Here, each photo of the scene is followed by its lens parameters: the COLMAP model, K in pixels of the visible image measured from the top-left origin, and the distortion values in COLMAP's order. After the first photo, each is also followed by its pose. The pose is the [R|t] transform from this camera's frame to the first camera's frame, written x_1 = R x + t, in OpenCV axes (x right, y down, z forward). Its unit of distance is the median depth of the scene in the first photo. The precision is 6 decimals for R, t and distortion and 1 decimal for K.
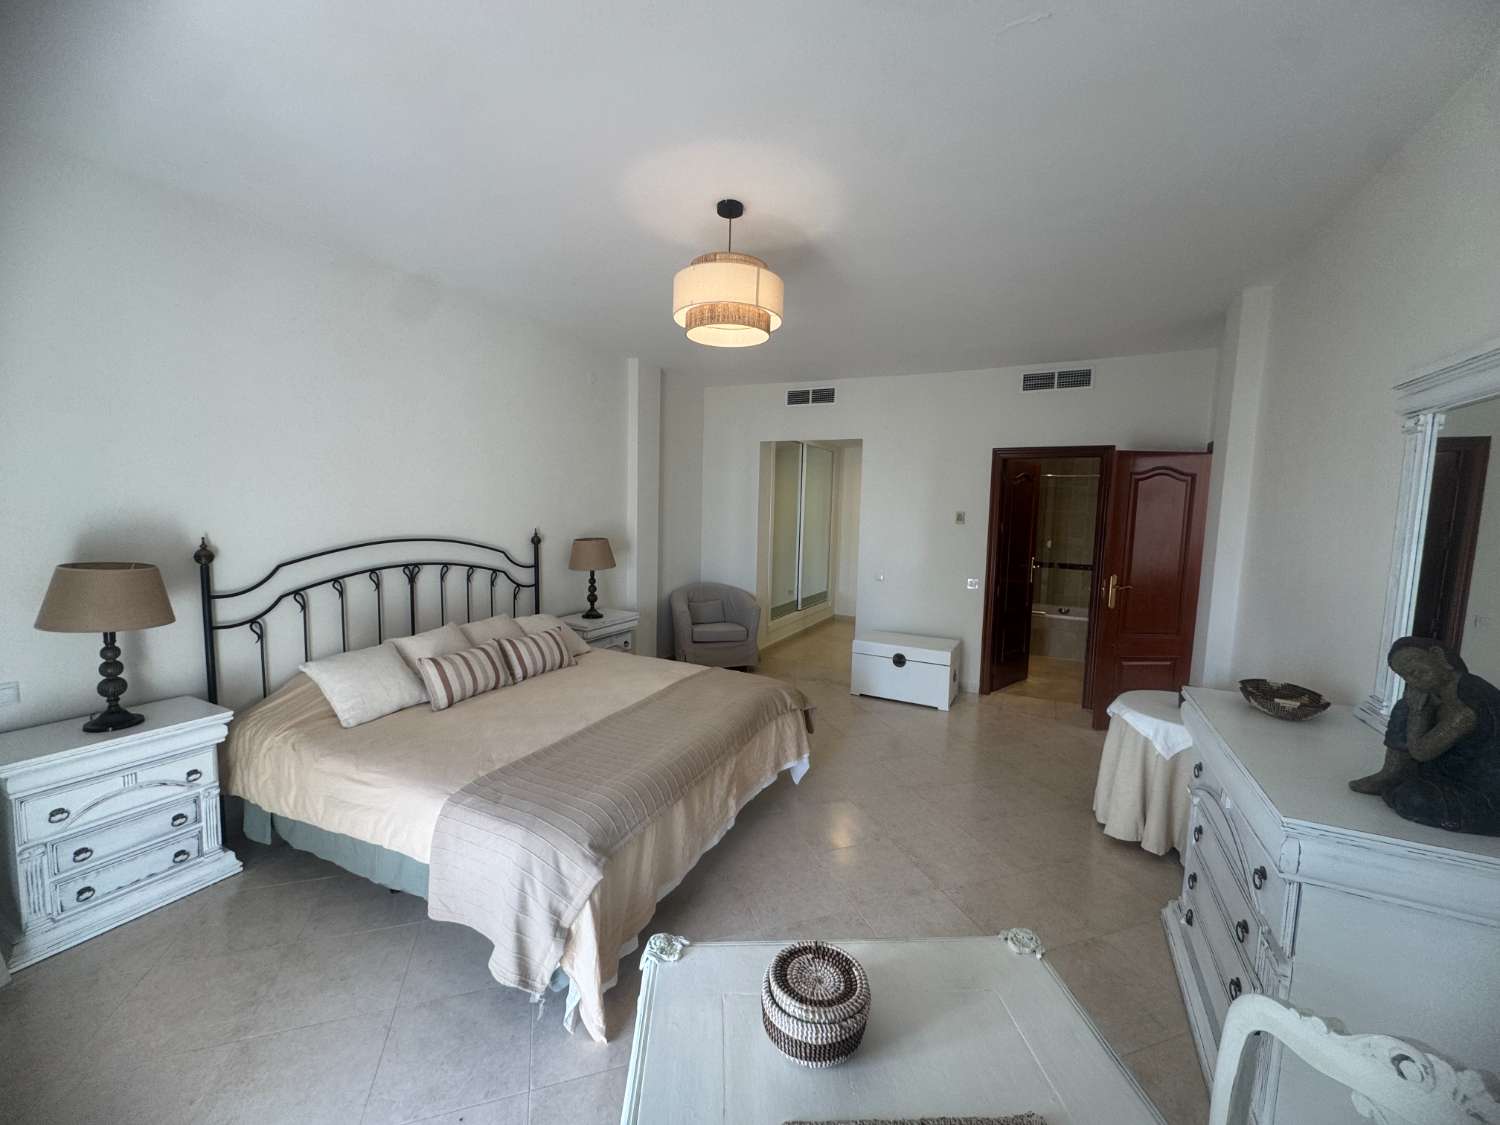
lens RADIAL K [[595.8, 0, 749.2], [0, 595.8, 564.9], [0, 0, 1]] dist [-0.002217, -0.000351]
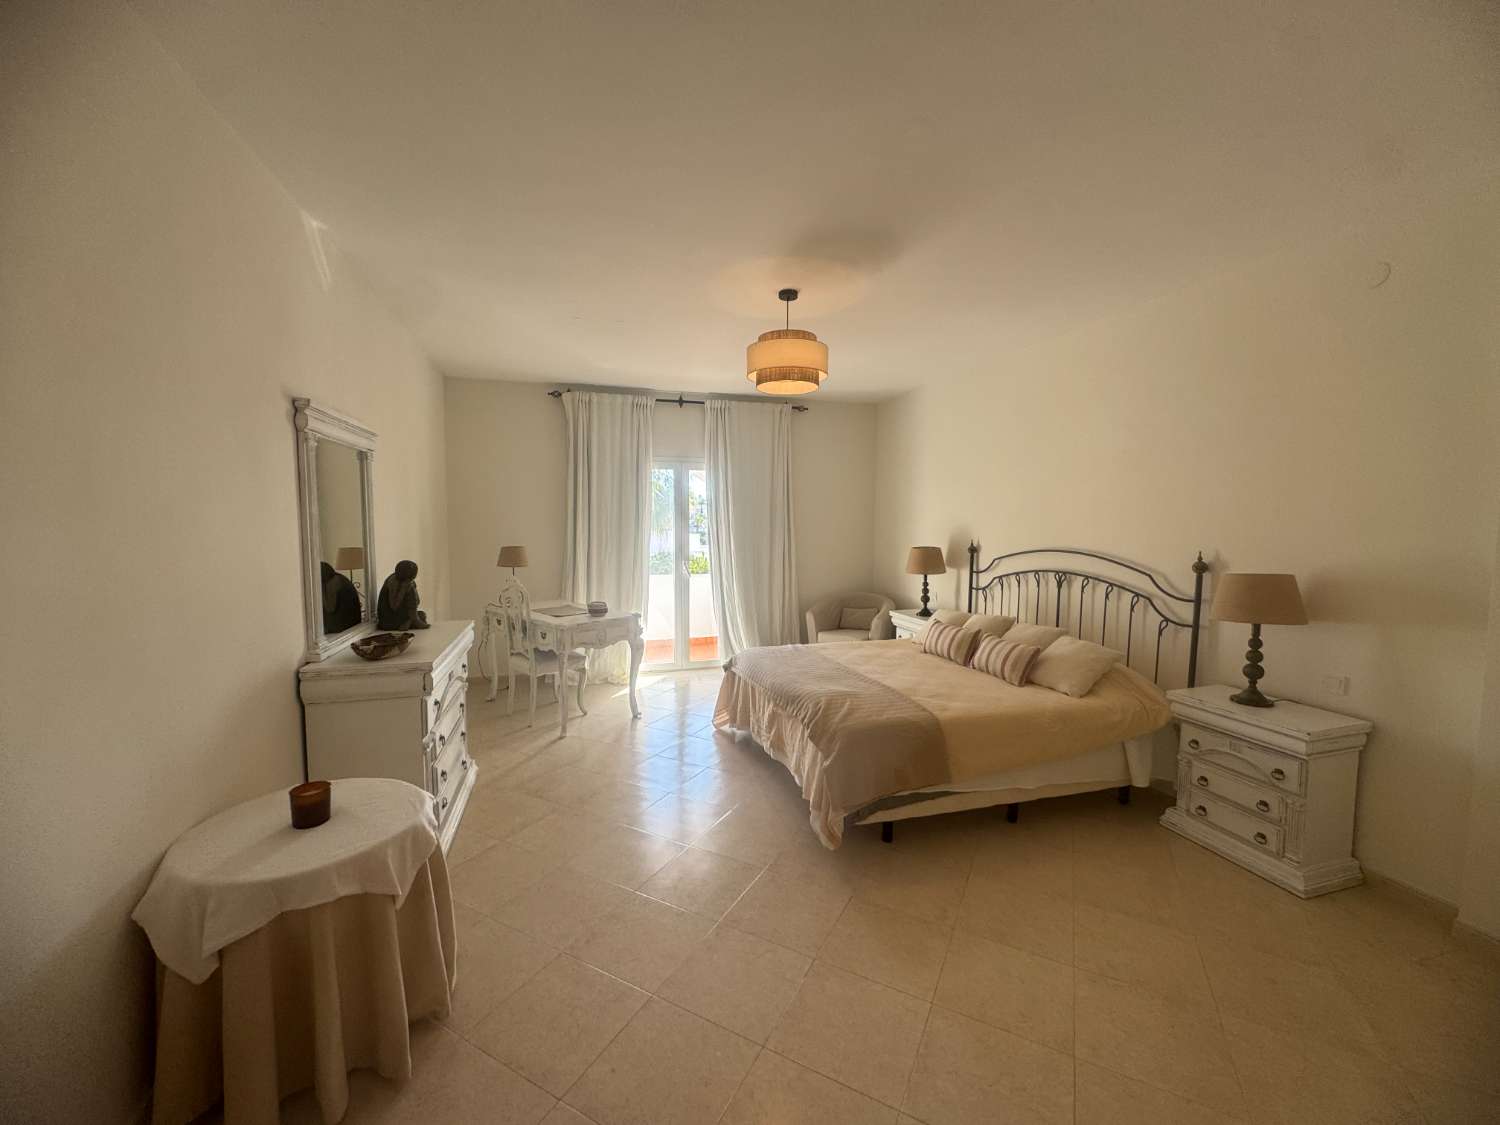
lens RADIAL K [[595.8, 0, 749.2], [0, 595.8, 564.9], [0, 0, 1]] dist [-0.002217, -0.000351]
pose [[-0.727091, 0.023126, -0.686152, 0.579006], [-0.087797, 0.988094, 0.126337, -0.091185], [0.680905, 0.152100, -0.716404, 1.186235]]
